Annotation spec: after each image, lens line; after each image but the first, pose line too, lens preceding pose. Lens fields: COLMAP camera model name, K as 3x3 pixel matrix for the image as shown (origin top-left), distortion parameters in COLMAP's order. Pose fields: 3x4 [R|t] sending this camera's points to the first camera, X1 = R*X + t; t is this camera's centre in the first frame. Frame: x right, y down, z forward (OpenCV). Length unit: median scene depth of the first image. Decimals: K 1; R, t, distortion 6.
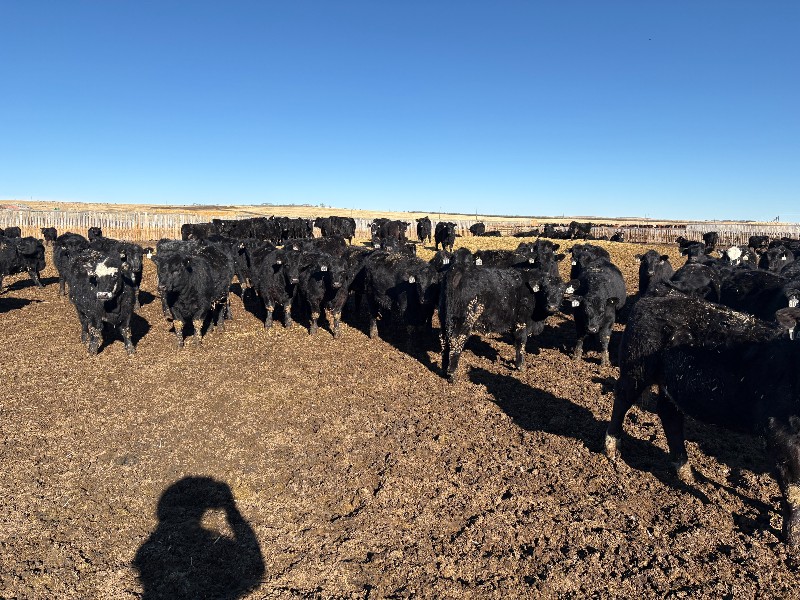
lens RADIAL K [[689.4, 0, 400.0], [0, 689.4, 300.0], [0, 0, 1]] dist [0.046190, -0.000054]
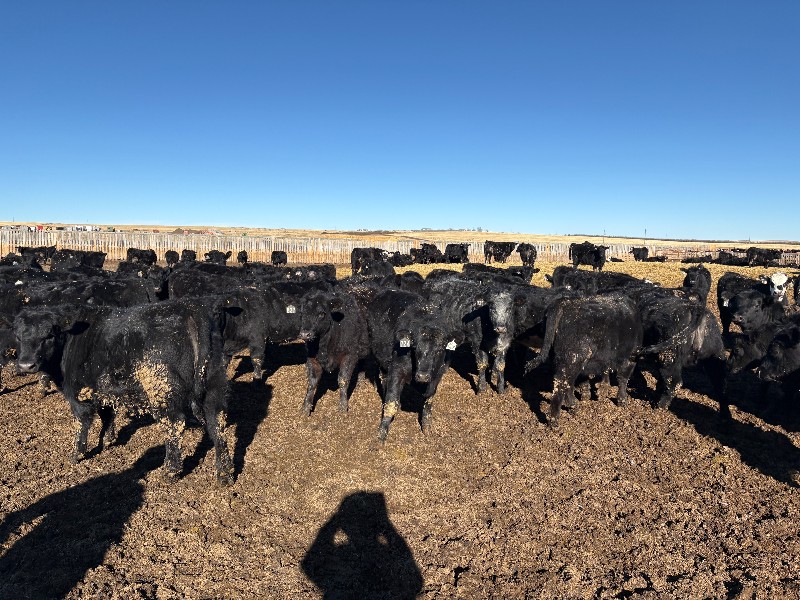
lens RADIAL K [[733.5, 0, 400.0], [0, 733.5, 300.0], [0, 0, 1]] dist [0.007386, -0.104158]
pose [[0.974915, 0.022449, -0.221445, 0.058376], [-0.030535, 0.998984, -0.033157, 0.022474], [0.220475, 0.039087, 0.974609, -0.296572]]
